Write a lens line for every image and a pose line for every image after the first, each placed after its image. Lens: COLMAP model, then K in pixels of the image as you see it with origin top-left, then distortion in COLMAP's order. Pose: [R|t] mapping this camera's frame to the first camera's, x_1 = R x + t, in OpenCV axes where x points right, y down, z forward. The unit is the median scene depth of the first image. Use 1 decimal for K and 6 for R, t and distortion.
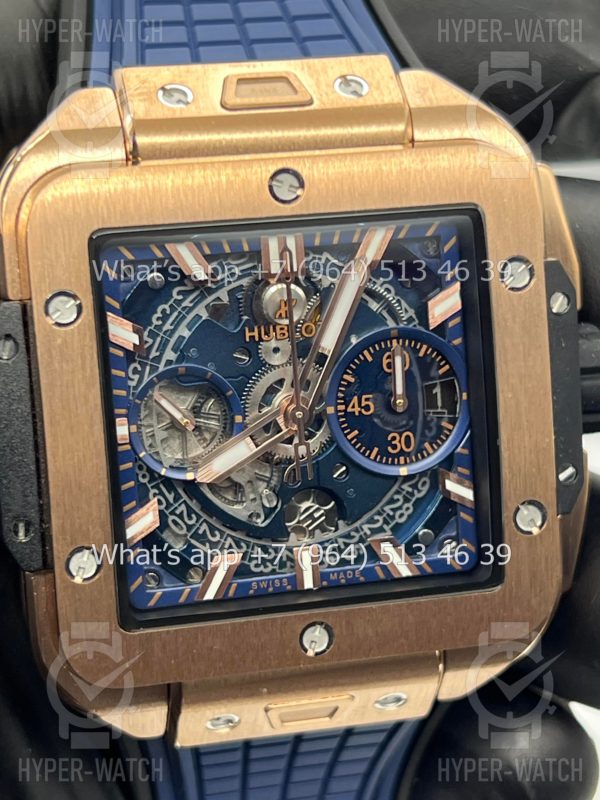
lens RADIAL K [[1850.0, 0, 300.0], [0, 1850.0, 400.0], [0, 0, 1]] dist [0.214749, 0.451434]
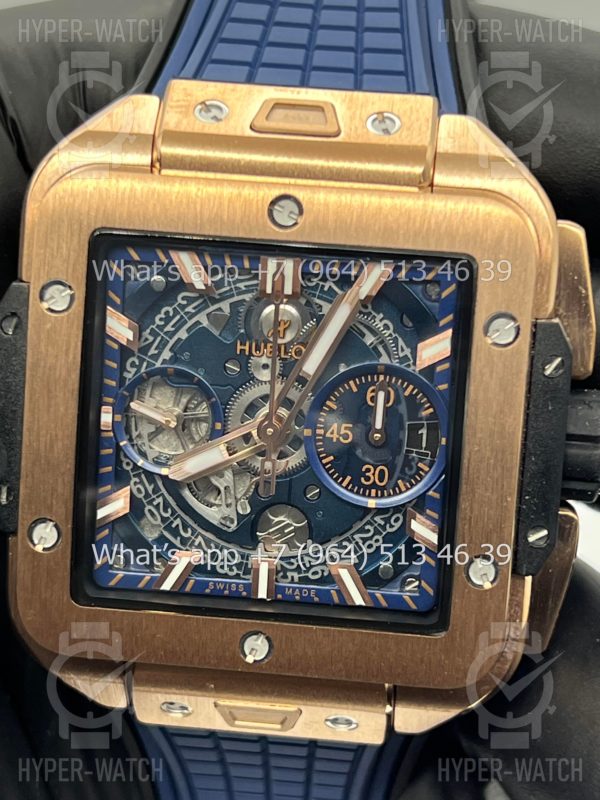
lens RADIAL K [[1850.0, 0, 300.0], [0, 1850.0, 400.0], [0, 0, 1]] dist [0.214749, 0.451434]
pose [[0.950333, 0.165773, -0.263413, 0.280225], [-0.162334, 0.986118, 0.034926, -0.047506], [0.265546, 0.009569, 0.964051, 0.004180]]
